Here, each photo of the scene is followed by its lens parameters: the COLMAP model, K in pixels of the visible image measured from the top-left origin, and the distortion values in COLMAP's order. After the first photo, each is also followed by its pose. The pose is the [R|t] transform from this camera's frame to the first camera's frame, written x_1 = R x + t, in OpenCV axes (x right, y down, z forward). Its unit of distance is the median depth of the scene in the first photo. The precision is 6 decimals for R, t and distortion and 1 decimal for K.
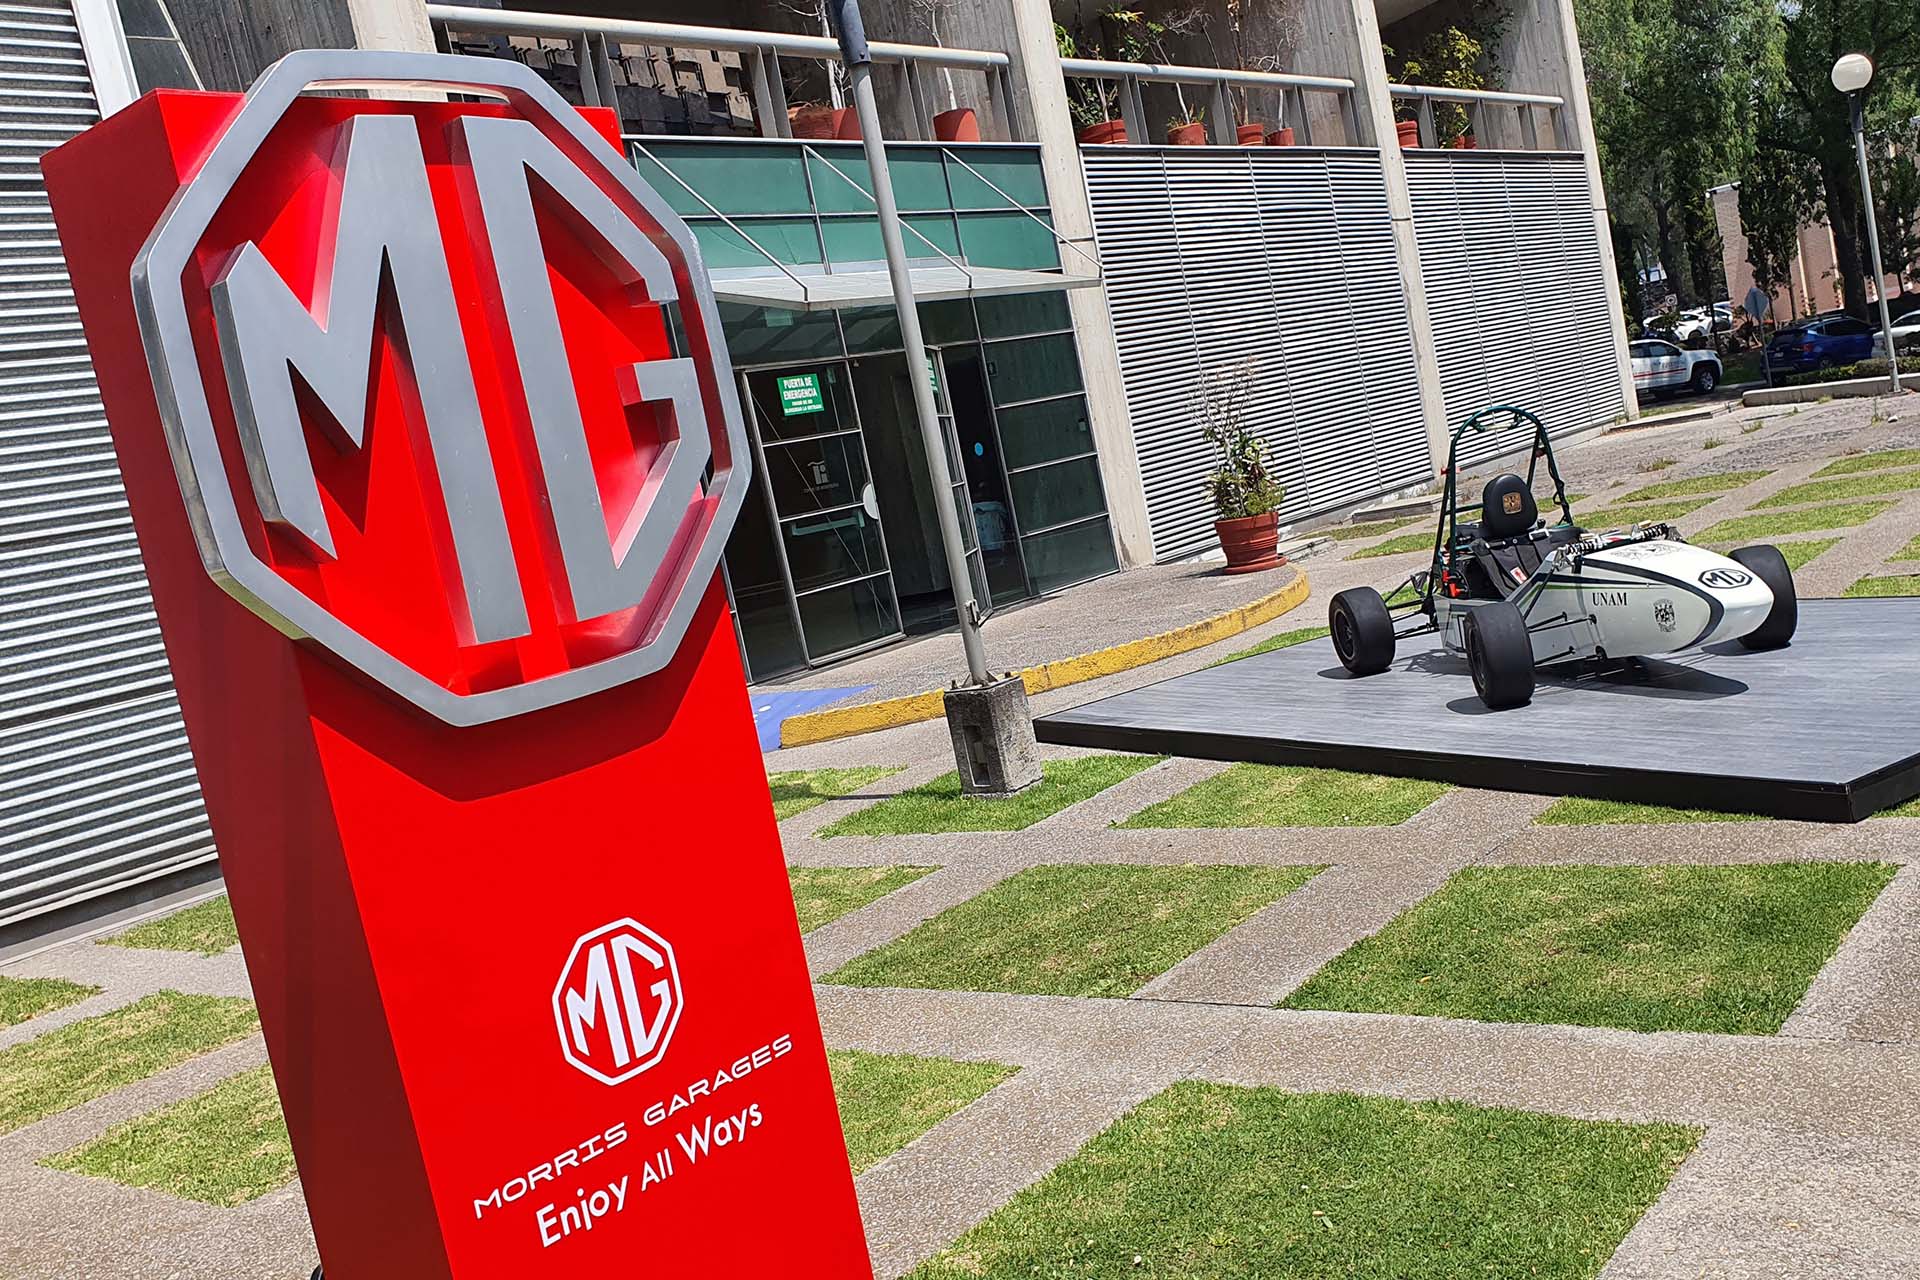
lens RADIAL K [[1809.0, 0, 960.0], [0, 1809.0, 640.0], [0, 0, 1]] dist [0.019966, 0.001969]
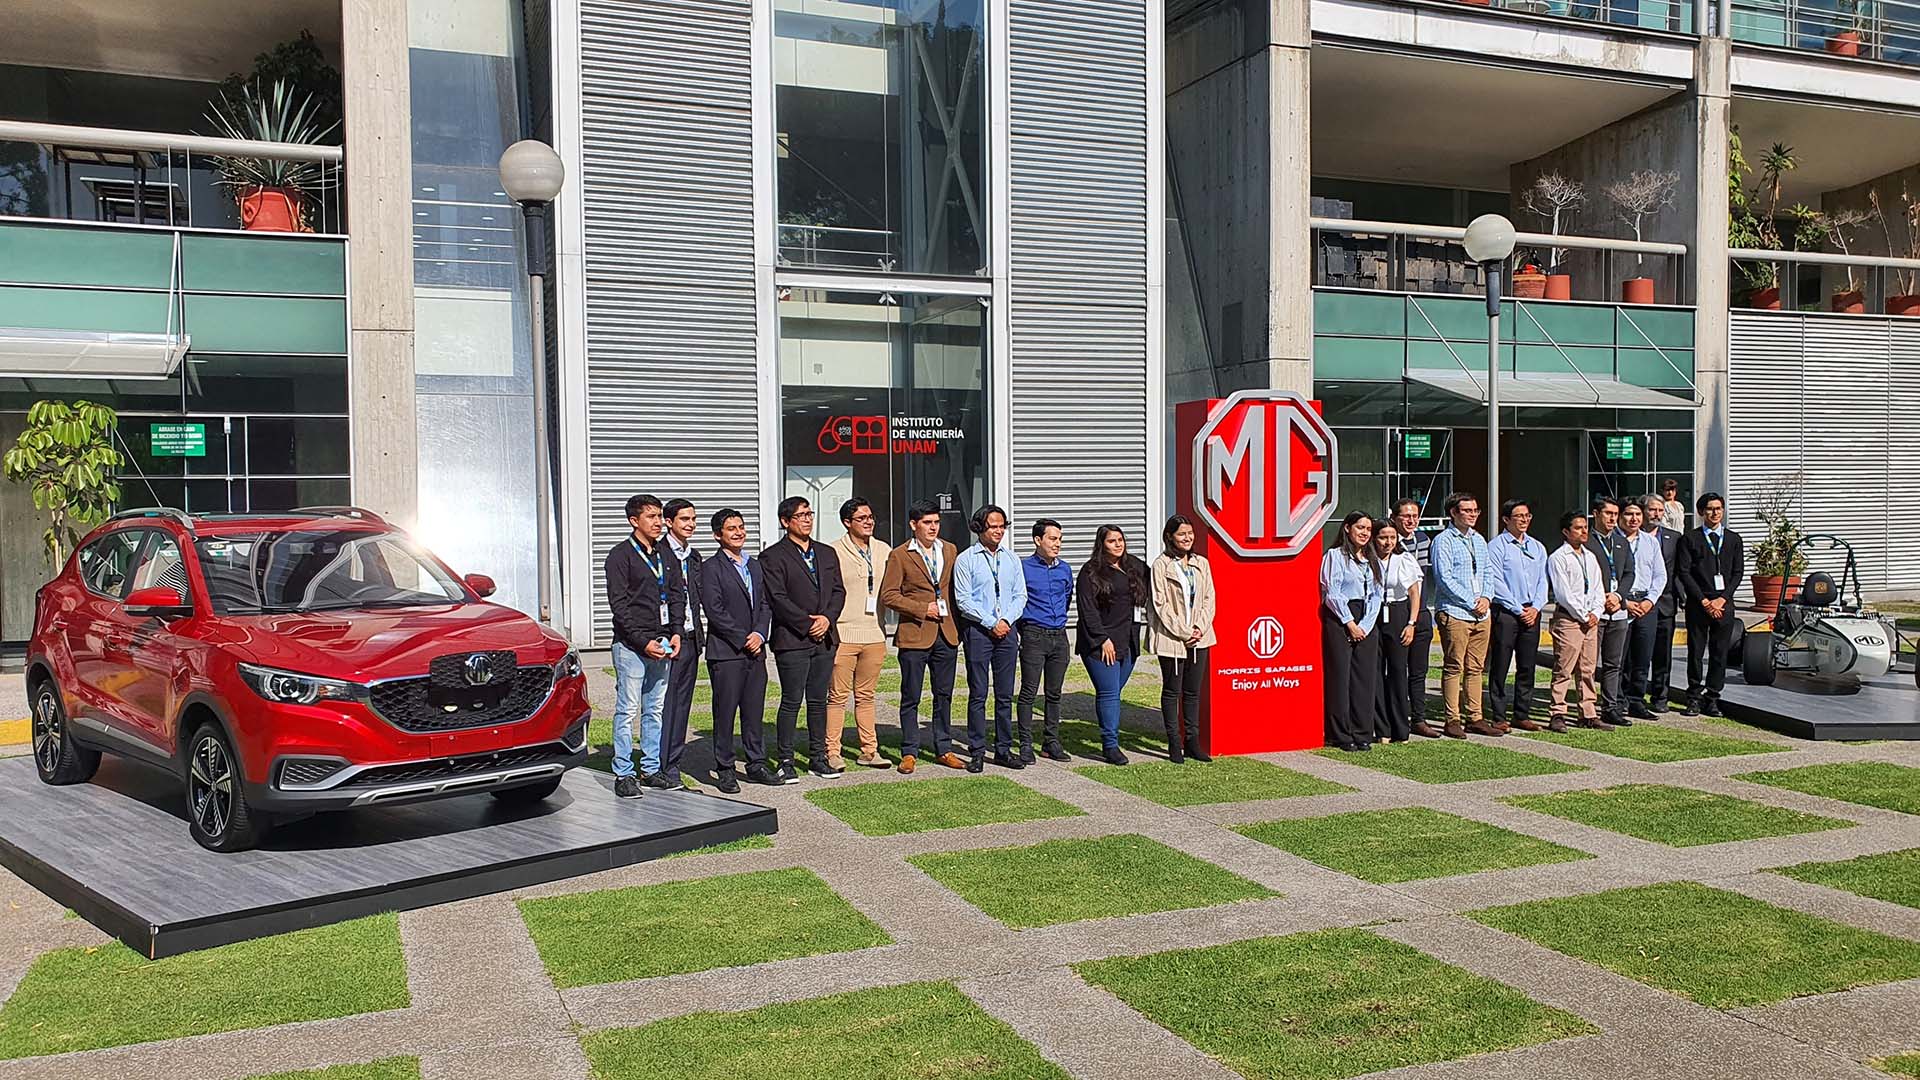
lens RADIAL K [[1471.8, 0, 960.0], [0, 1471.8, 540.0], [0, 0, 1]] dist [0.002615, 0.000920]
pose [[0.867660, 0.201439, -0.454521, 0.580816], [-0.210207, 0.977140, 0.031784, 0.035133], [0.450533, 0.067966, 0.890169, -1.926640]]
